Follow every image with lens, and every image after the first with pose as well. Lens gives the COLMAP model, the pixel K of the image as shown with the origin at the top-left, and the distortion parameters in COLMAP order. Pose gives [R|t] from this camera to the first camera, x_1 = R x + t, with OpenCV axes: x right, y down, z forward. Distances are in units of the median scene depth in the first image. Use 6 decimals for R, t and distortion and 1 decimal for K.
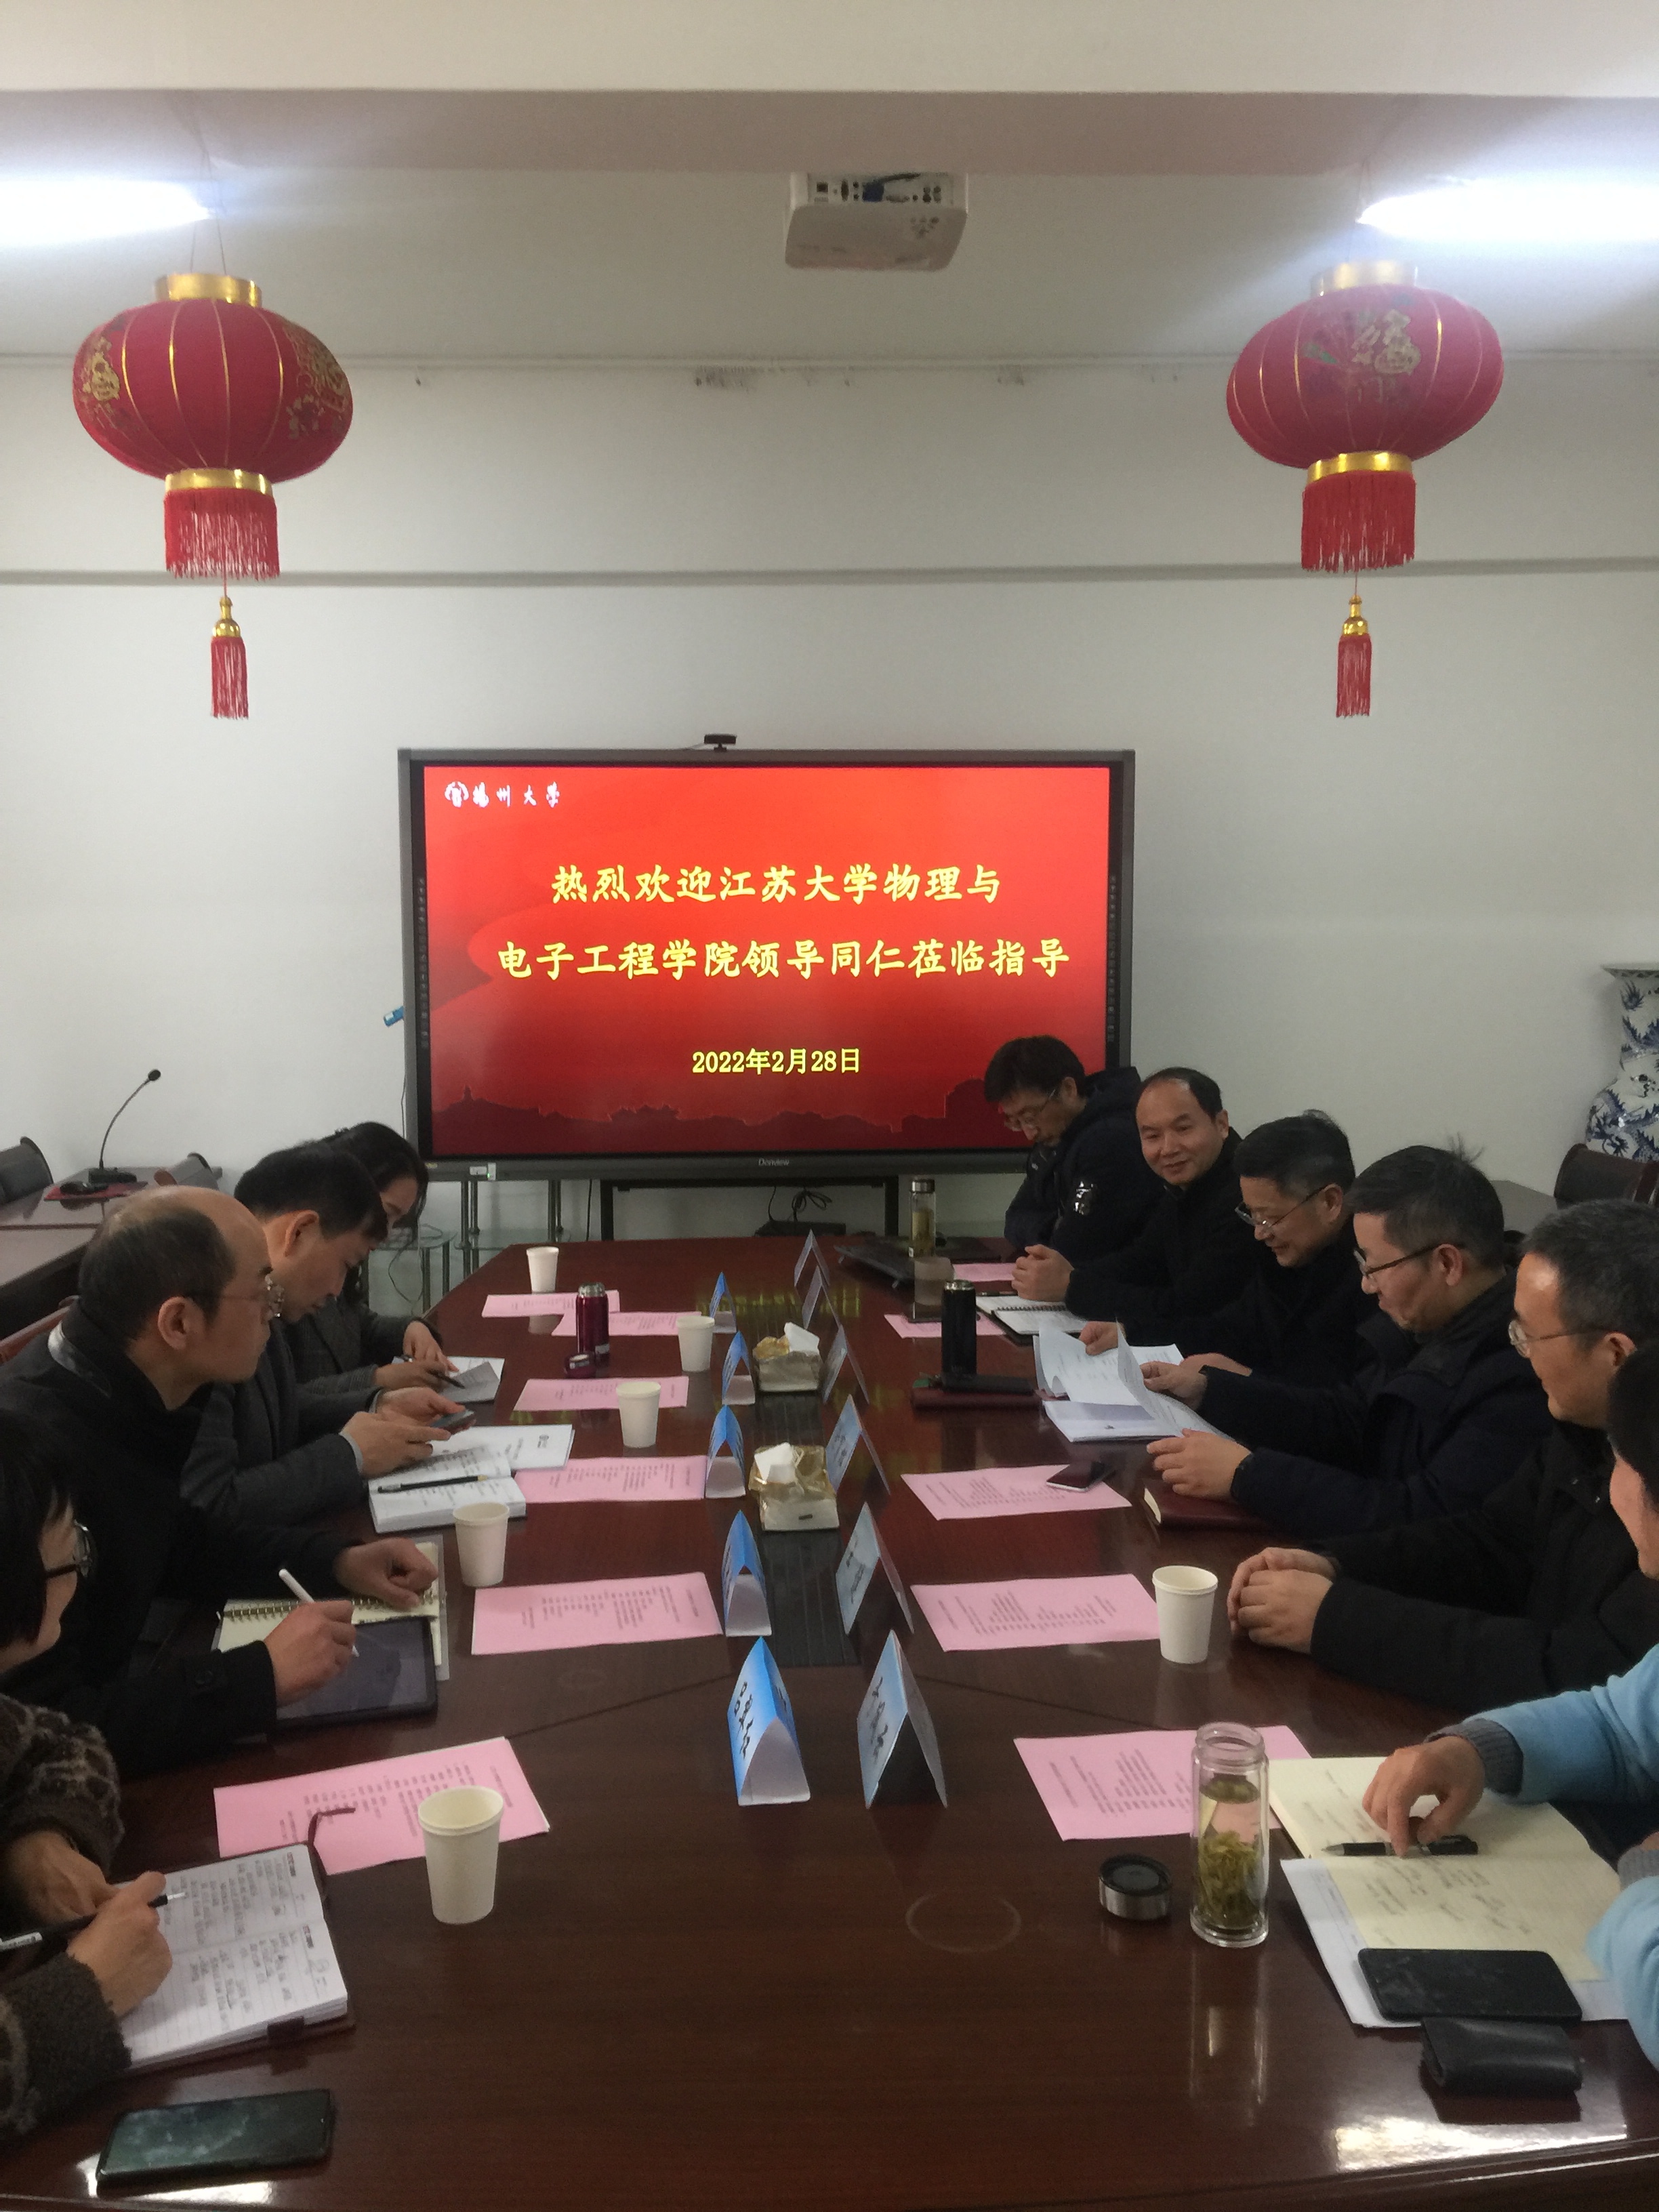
lens RADIAL K [[1817.2, 0, 771.0], [0, 1817.2, 1014.3], [0, 0, 1]] dist [0.075764, -0.131266]
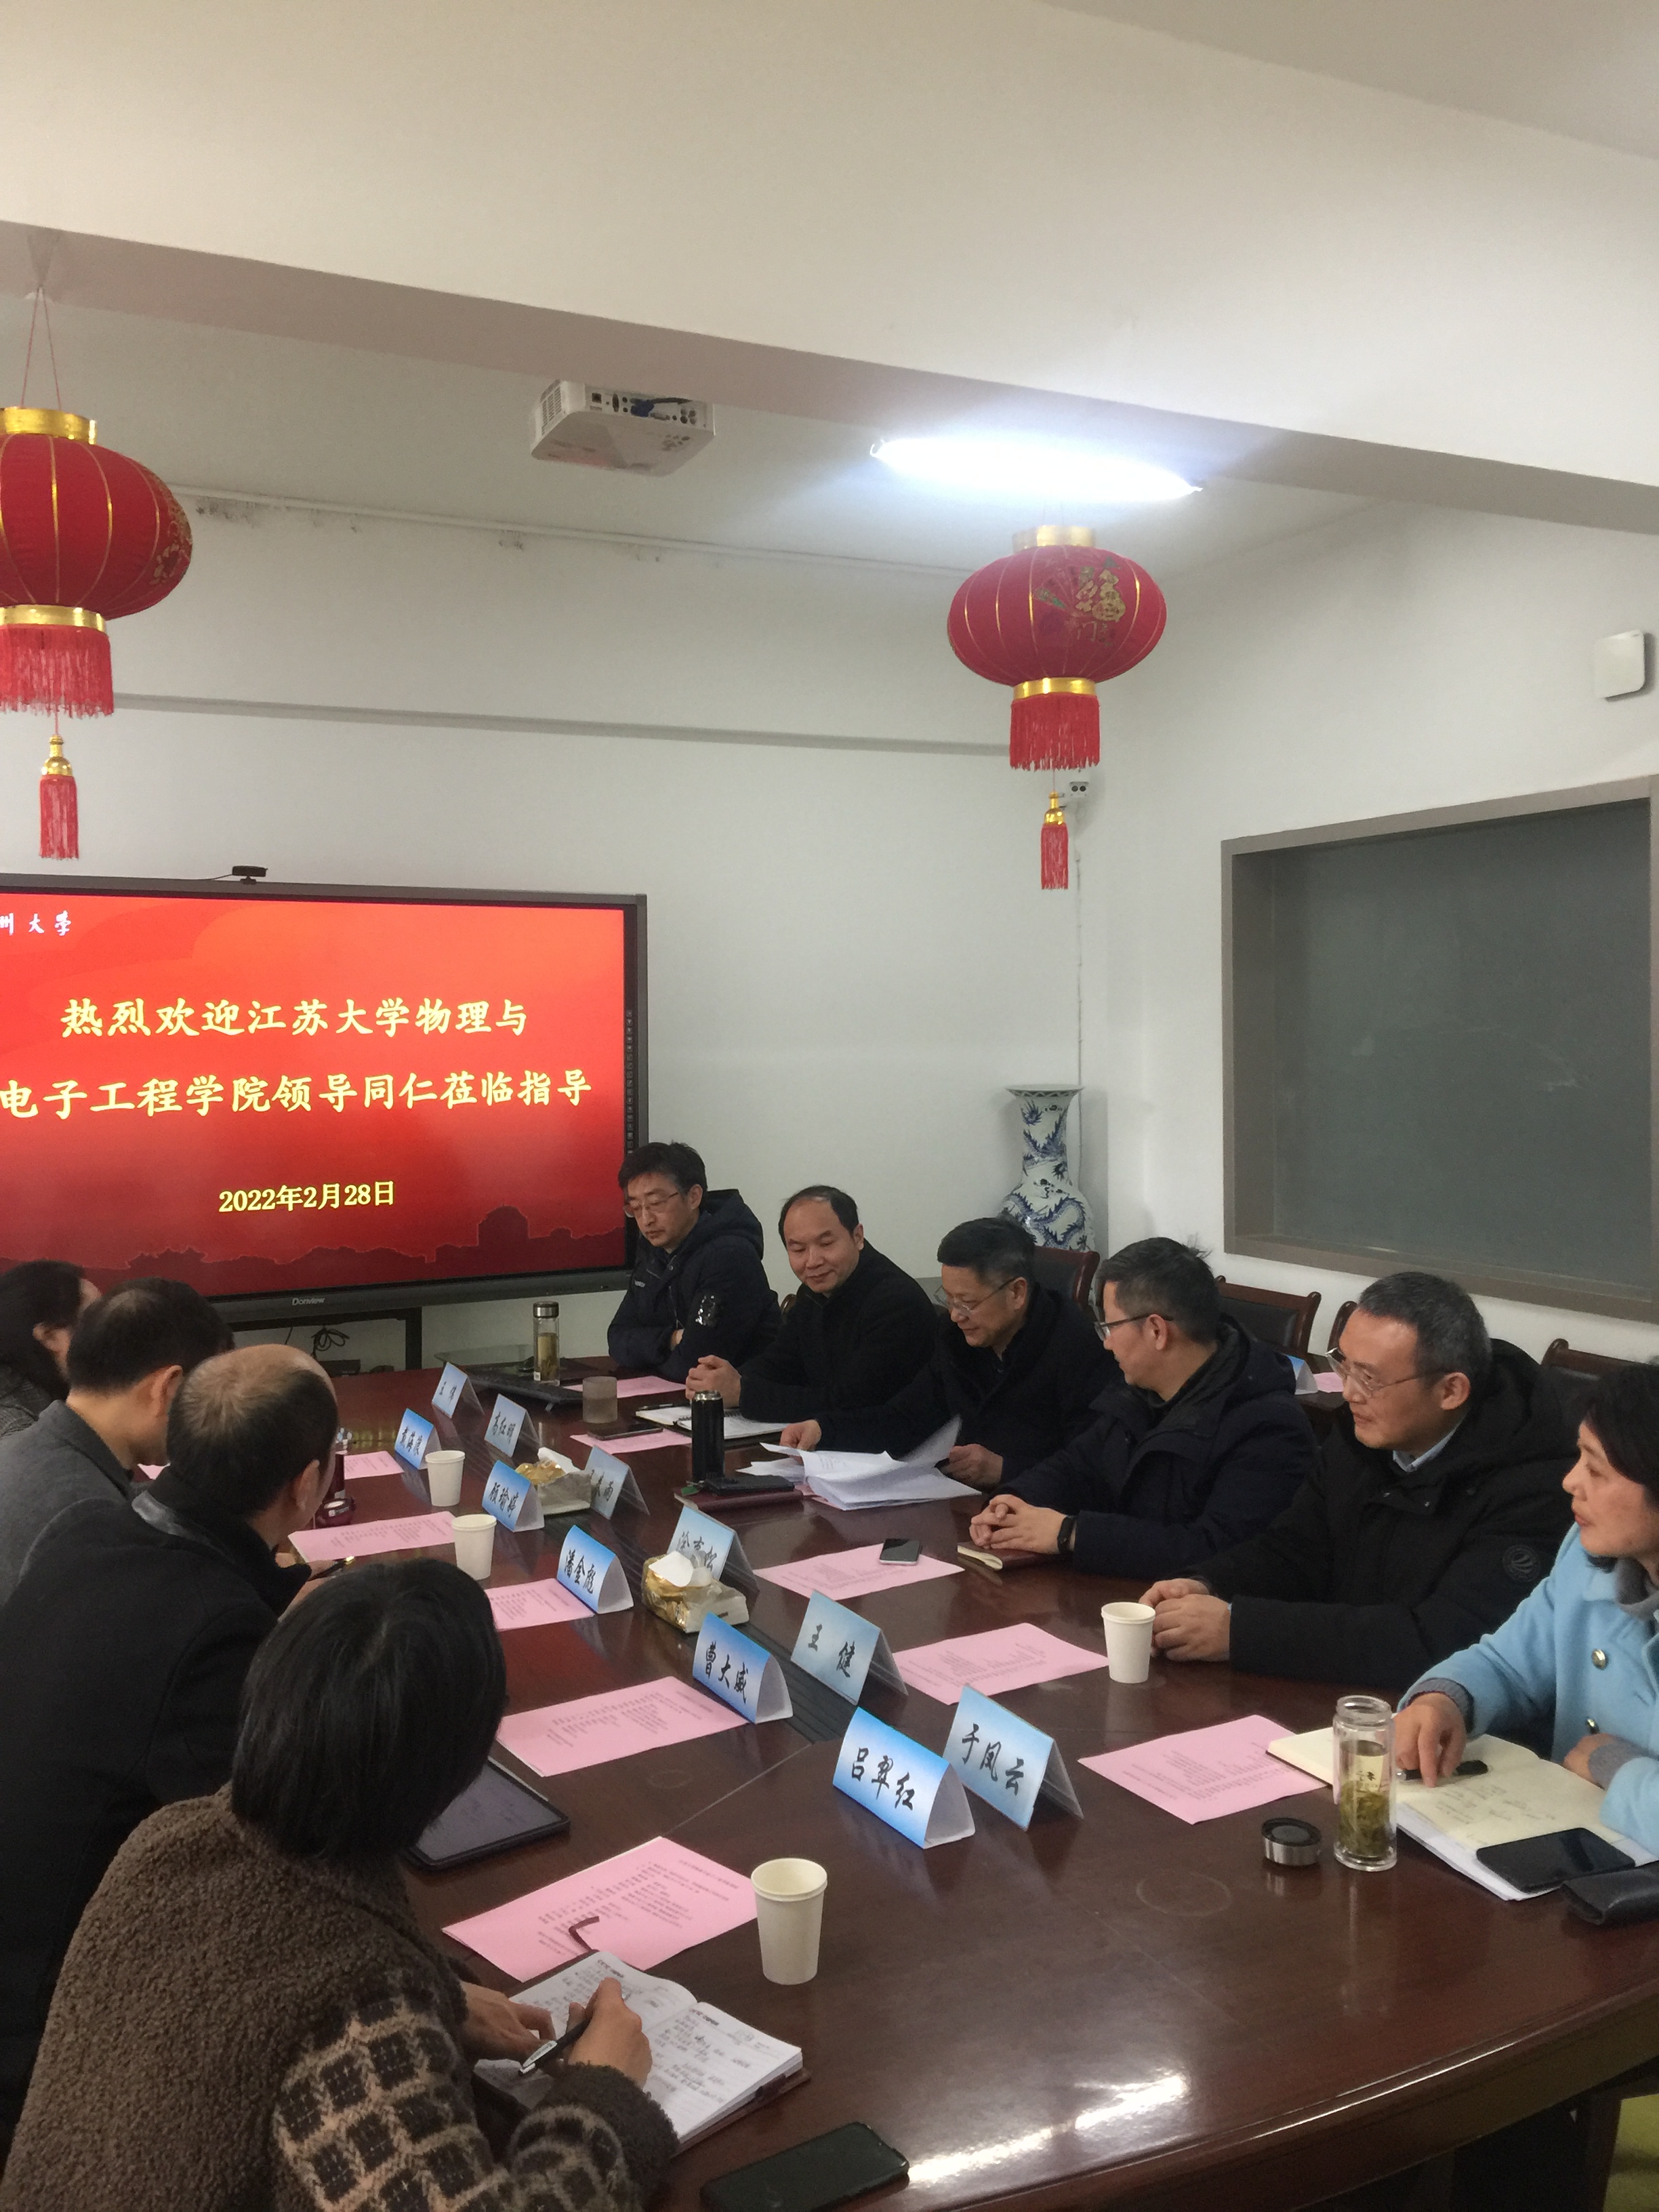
lens RADIAL K [[1817.2, 0, 771.0], [0, 1817.2, 1014.3], [0, 0, 1]] dist [0.075764, -0.131266]
pose [[0.919003, 0.000671, 0.394249, -0.157082], [0.025890, 0.997737, -0.062048, -0.005098], [-0.393399, 0.067229, 0.916906, -0.012387]]
